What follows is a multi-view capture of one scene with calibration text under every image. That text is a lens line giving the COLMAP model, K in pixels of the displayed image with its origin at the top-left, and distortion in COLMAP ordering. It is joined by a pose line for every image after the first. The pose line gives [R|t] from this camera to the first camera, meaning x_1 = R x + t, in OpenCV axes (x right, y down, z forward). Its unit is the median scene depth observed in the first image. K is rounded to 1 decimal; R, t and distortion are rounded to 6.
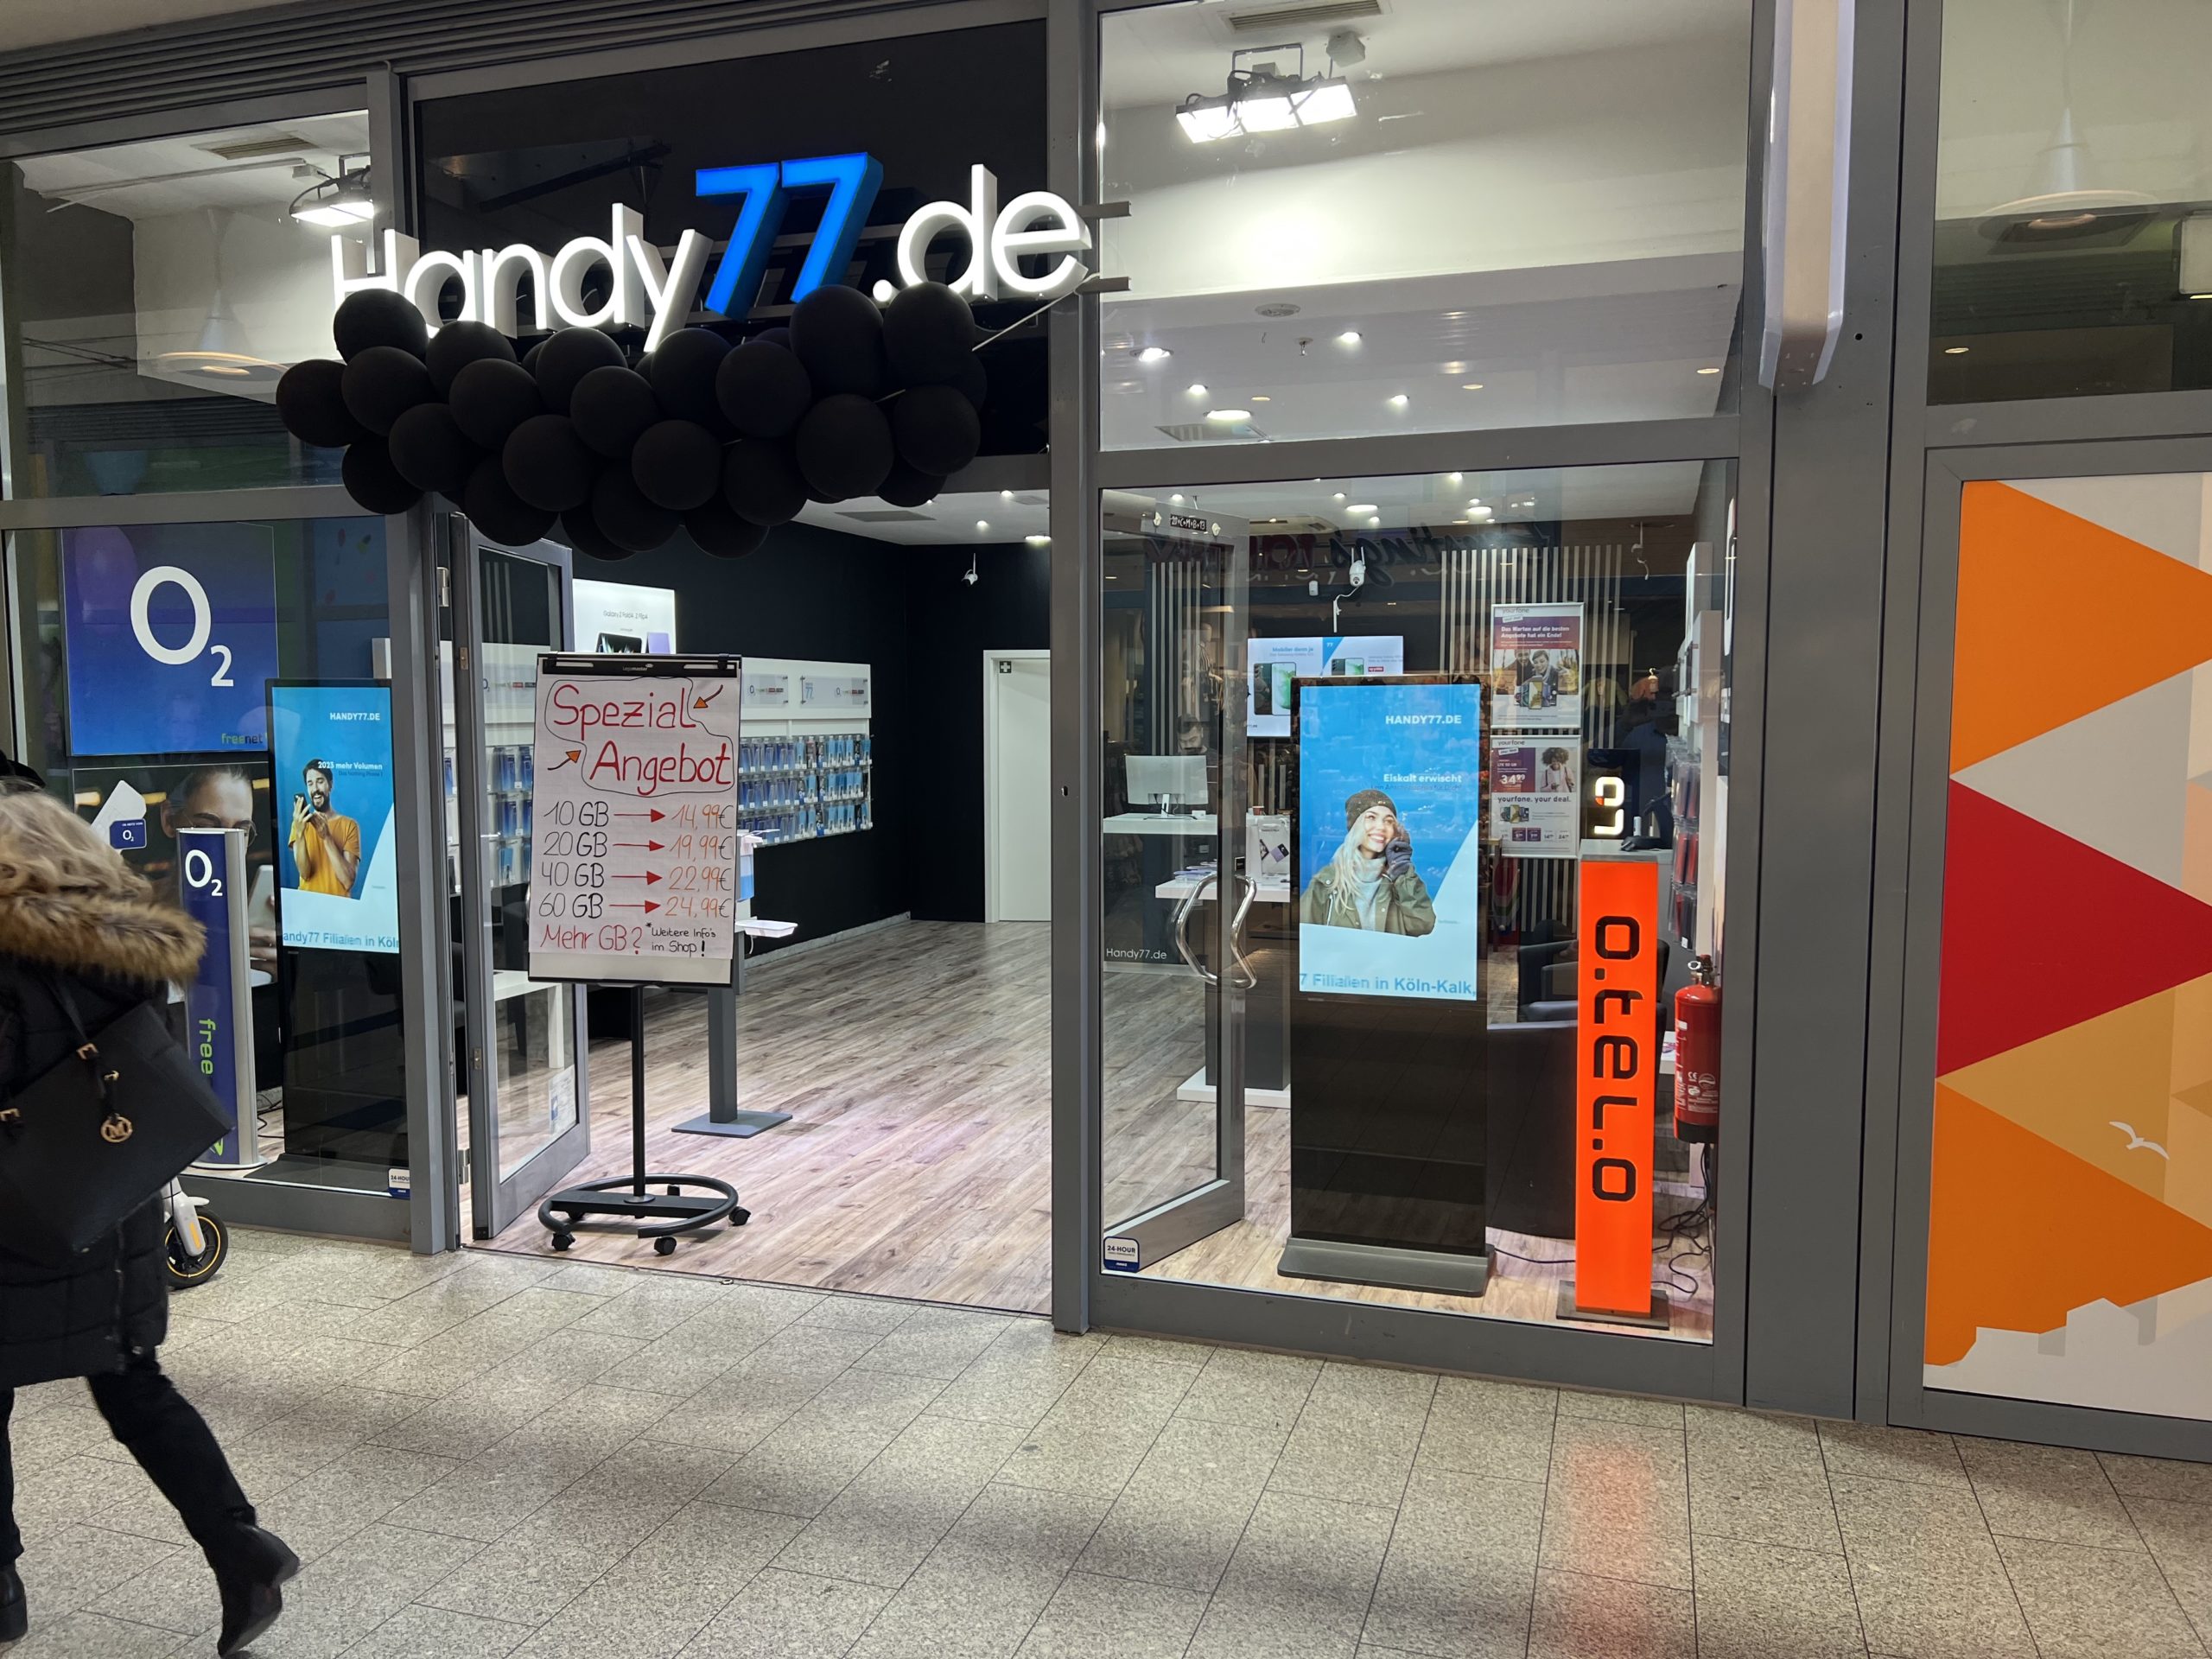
lens RADIAL K [[1703.3, 0, 1106.0], [0, 1703.3, 829.5], [0, 0, 1]] dist [0.141916, -0.272757]
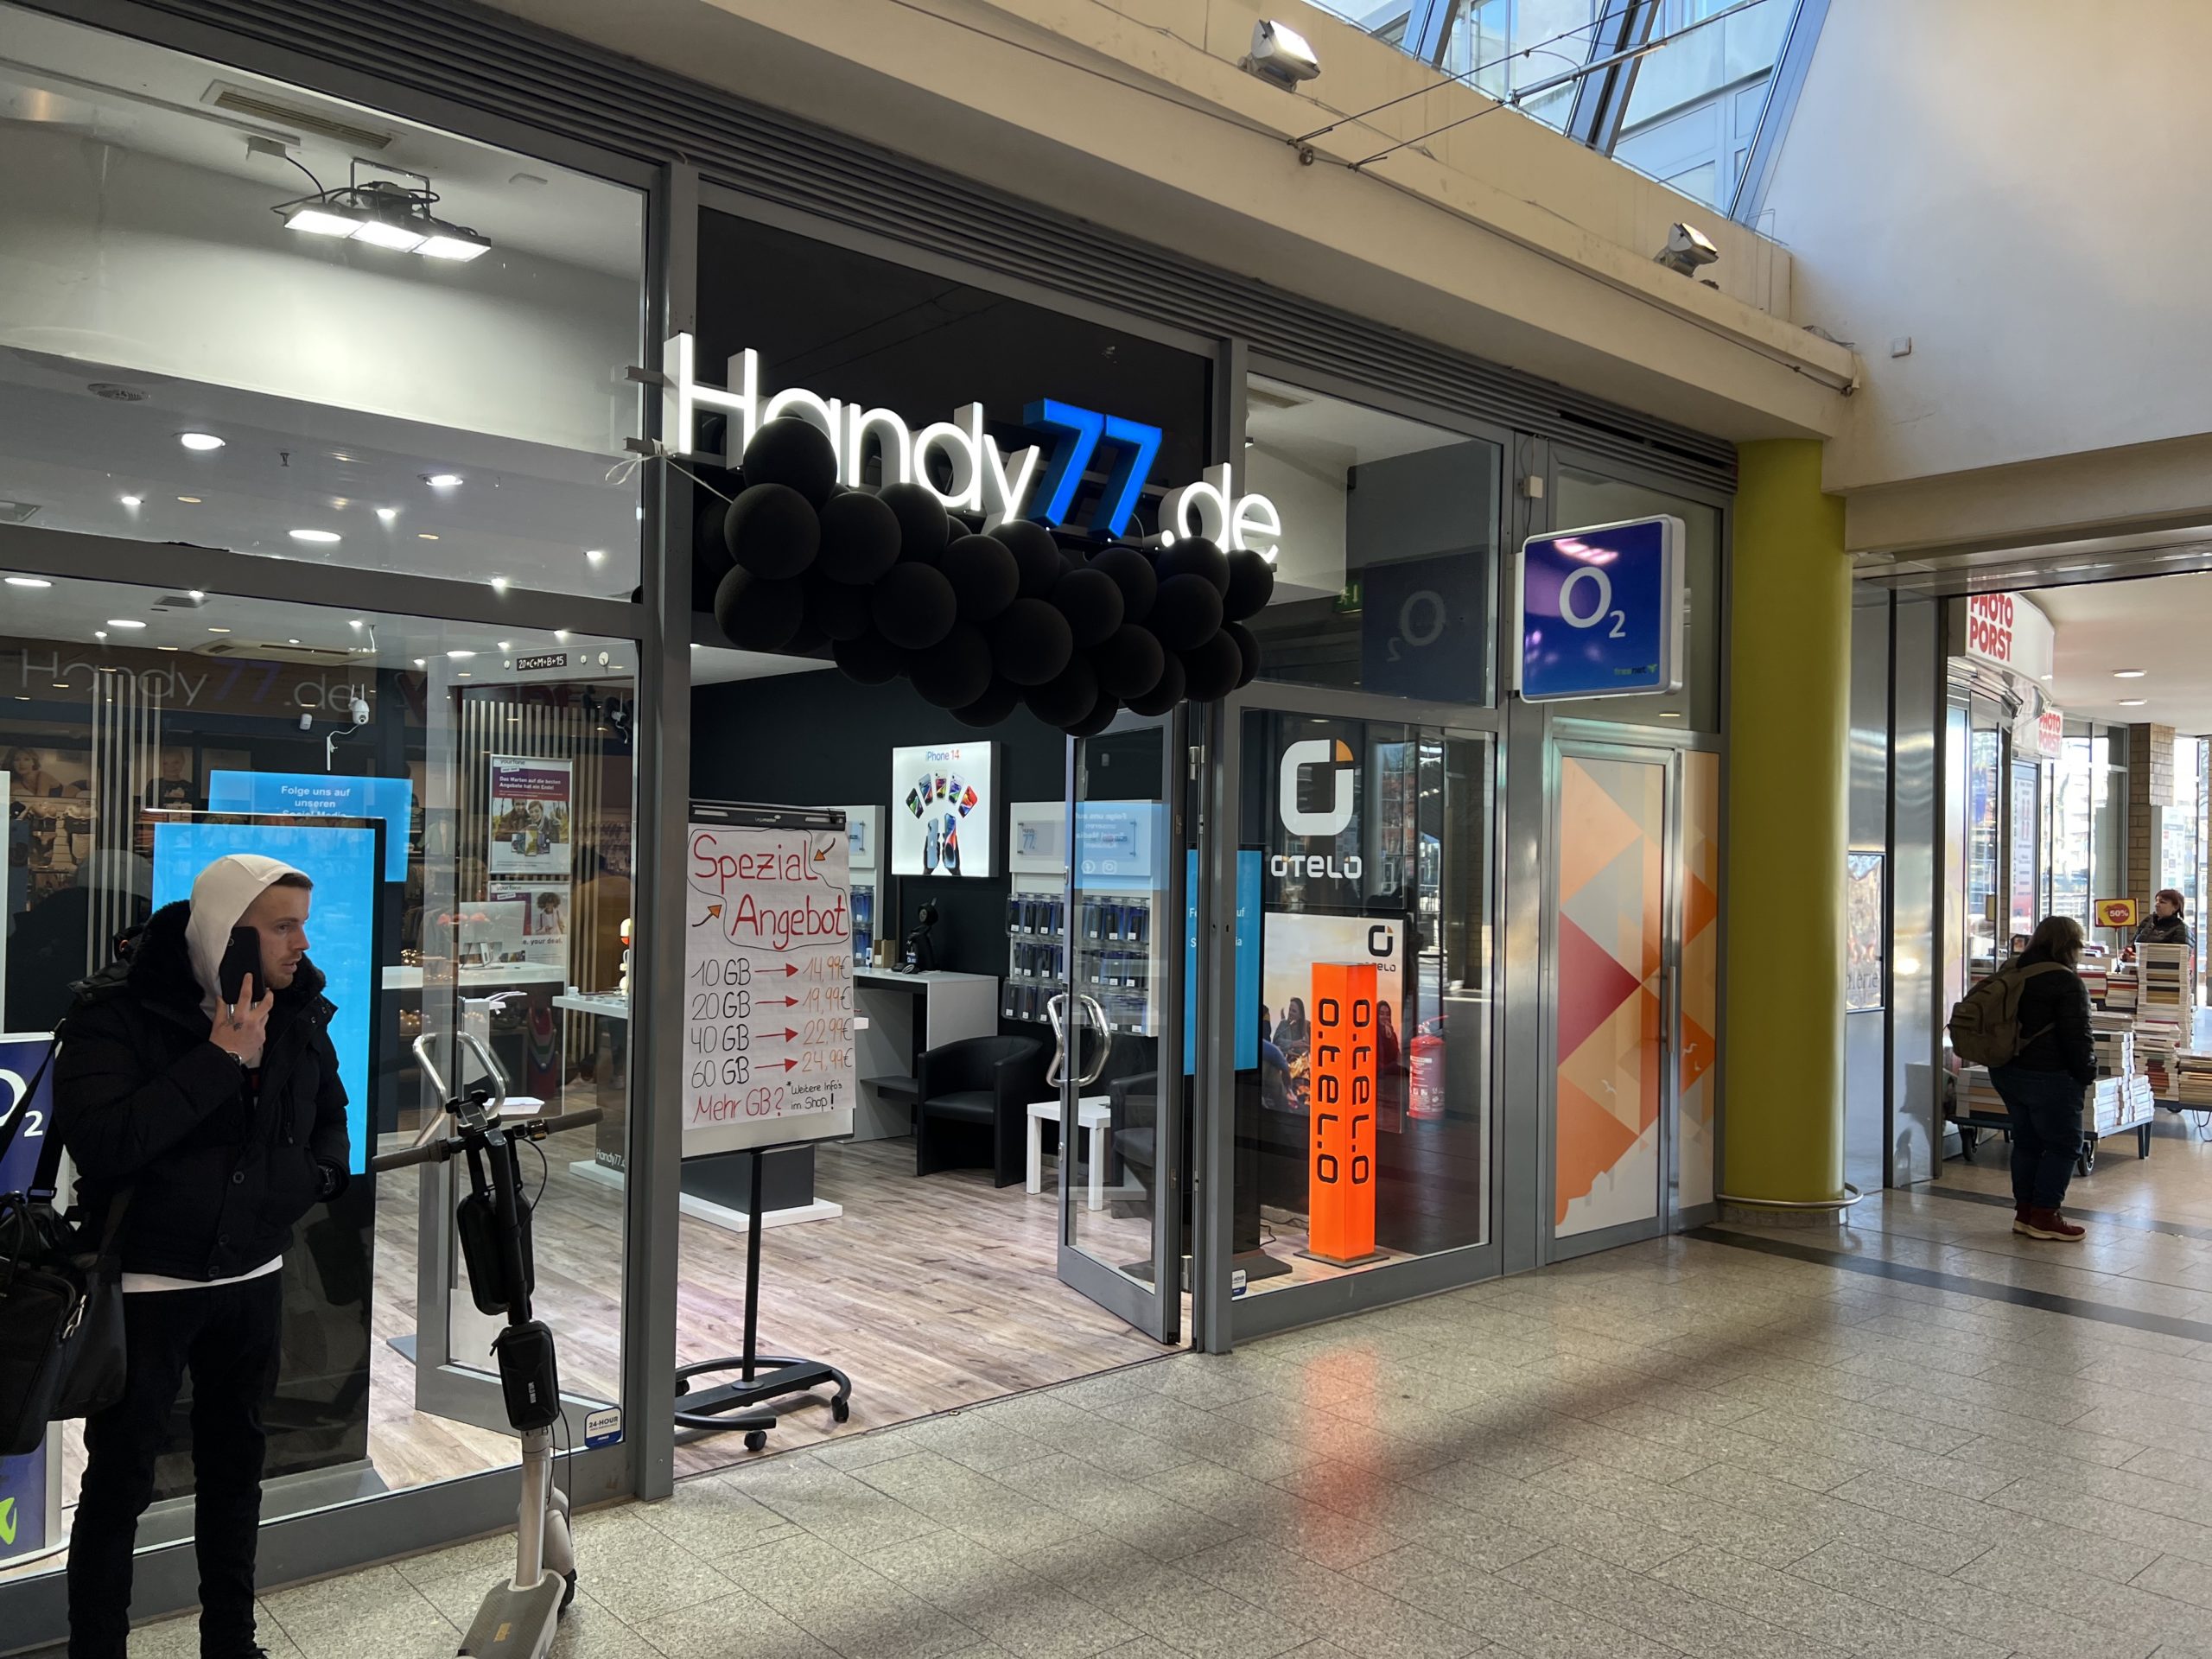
lens RADIAL K [[1703.3, 0, 1106.0], [0, 1703.3, 829.5], [0, 0, 1]] dist [0.141916, -0.272757]
pose [[0.490770, 0.024494, 0.870945, -1.023995], [0.045822, 0.997496, -0.053873, -0.027152], [-0.870084, 0.066348, 0.488418, 0.363882]]
